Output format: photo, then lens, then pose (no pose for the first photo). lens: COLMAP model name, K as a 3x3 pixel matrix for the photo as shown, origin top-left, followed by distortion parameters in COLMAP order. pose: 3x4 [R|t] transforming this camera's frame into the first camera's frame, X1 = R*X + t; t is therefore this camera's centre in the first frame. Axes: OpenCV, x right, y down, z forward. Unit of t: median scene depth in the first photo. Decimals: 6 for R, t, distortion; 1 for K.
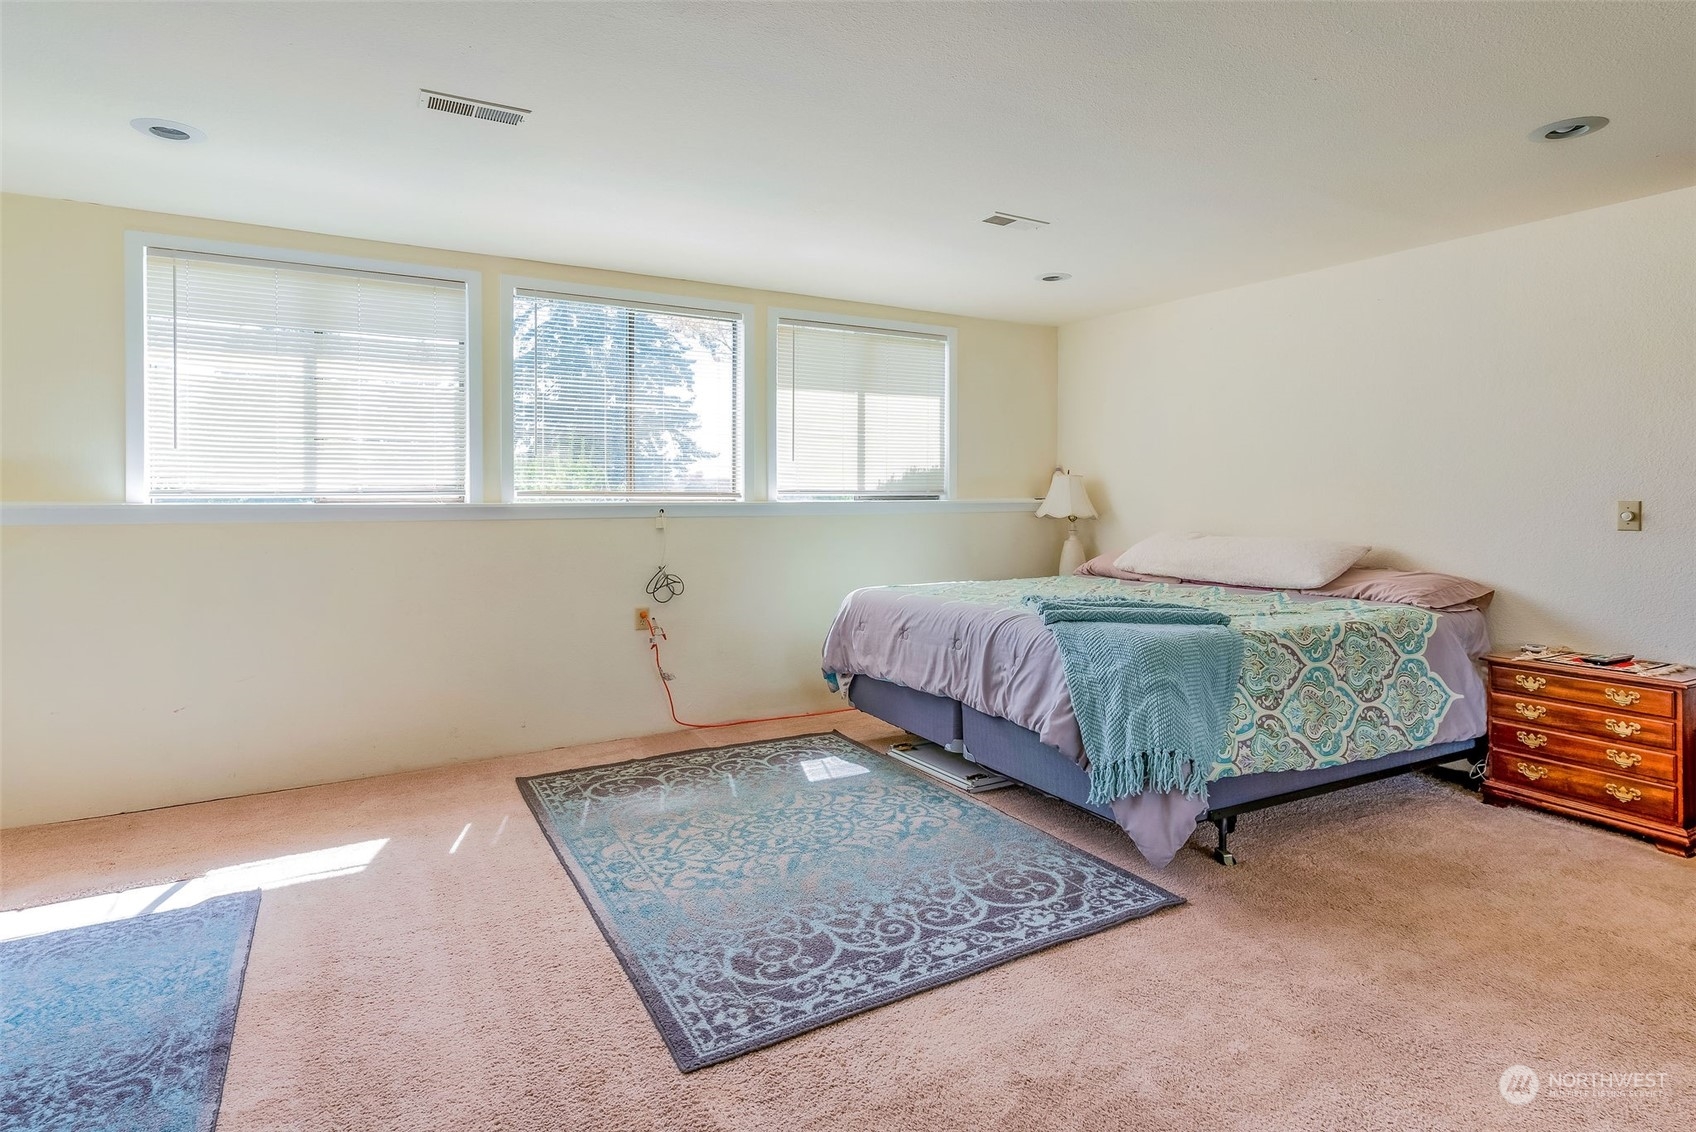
lens RADIAL K [[865.7, 0, 845.7], [0, 865.7, 505.8], [0, 0, 1]] dist [0.003773, 0.000387]
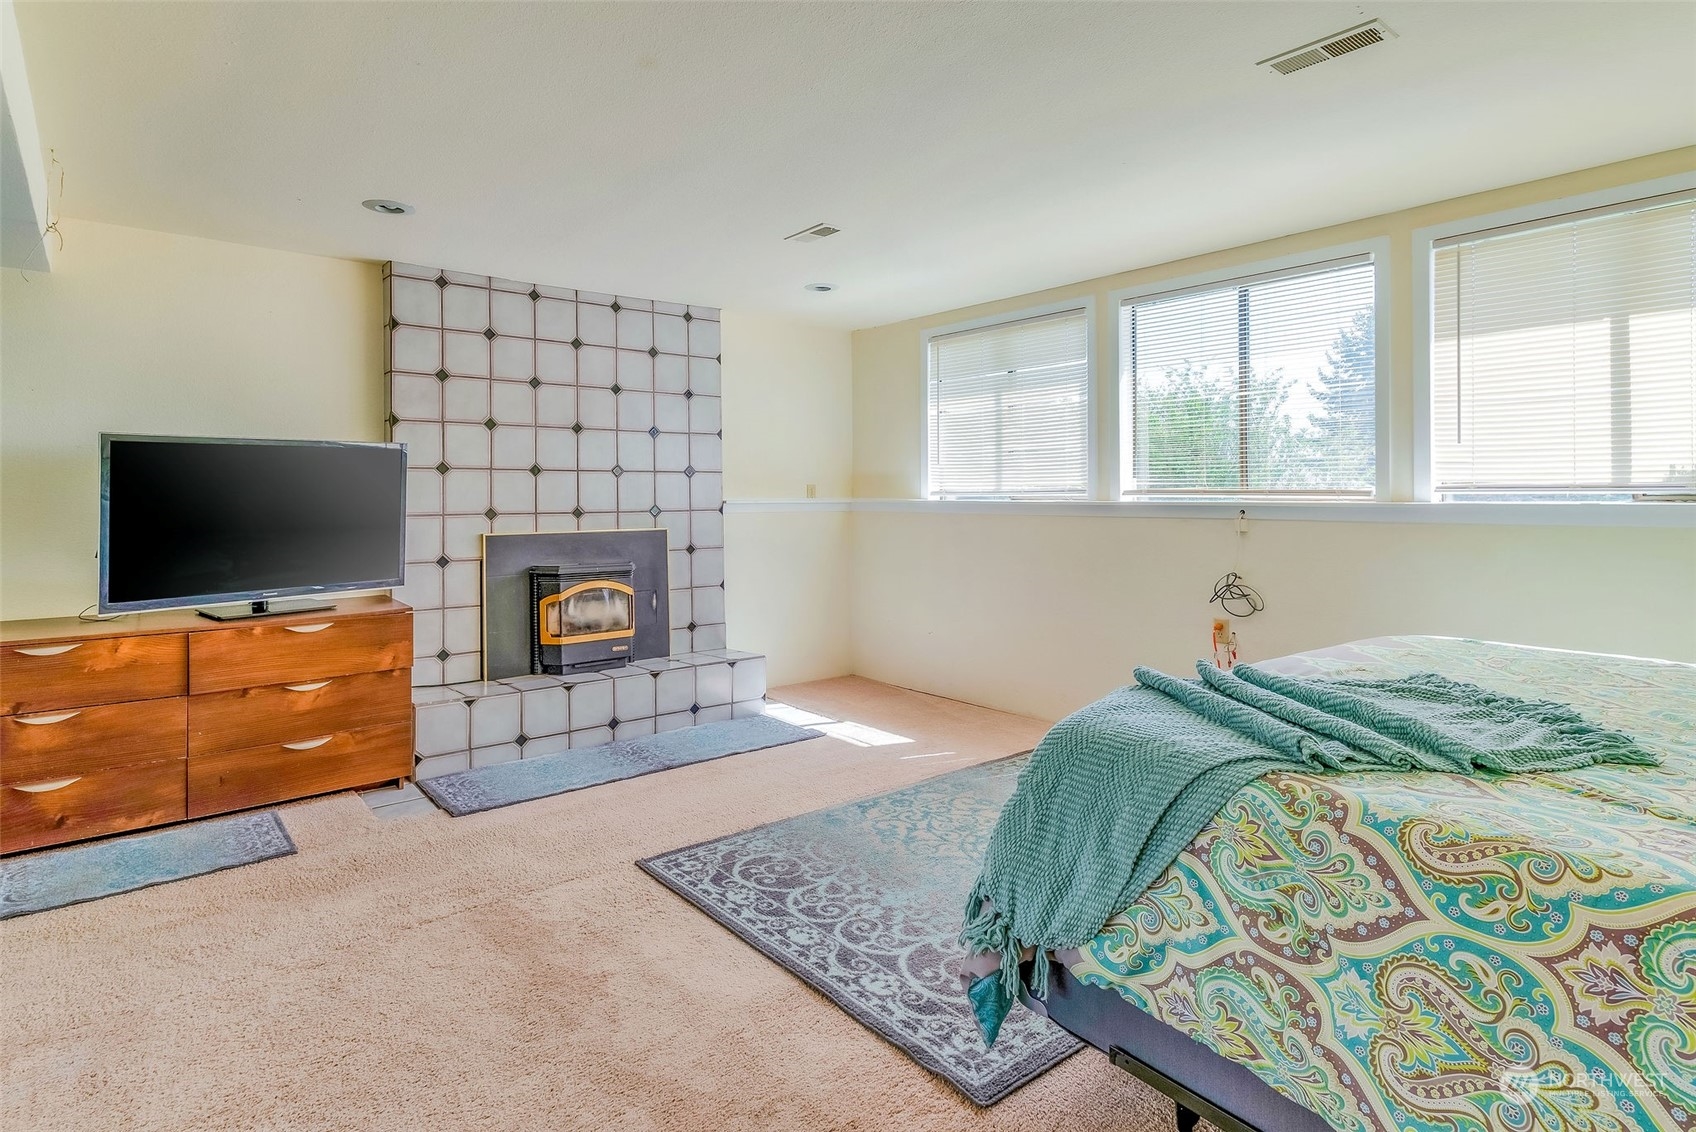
lens RADIAL K [[895.5, 0, 848.3], [0, 895.5, 491.3], [0, 0, 1]] dist [-0.000376, -0.000582]
pose [[0.170605, -0.002914, -0.985335, 1.042128], [-0.008108, 0.999958, -0.004361, -0.012999], [0.985306, 0.008733, 0.170574, 0.768265]]
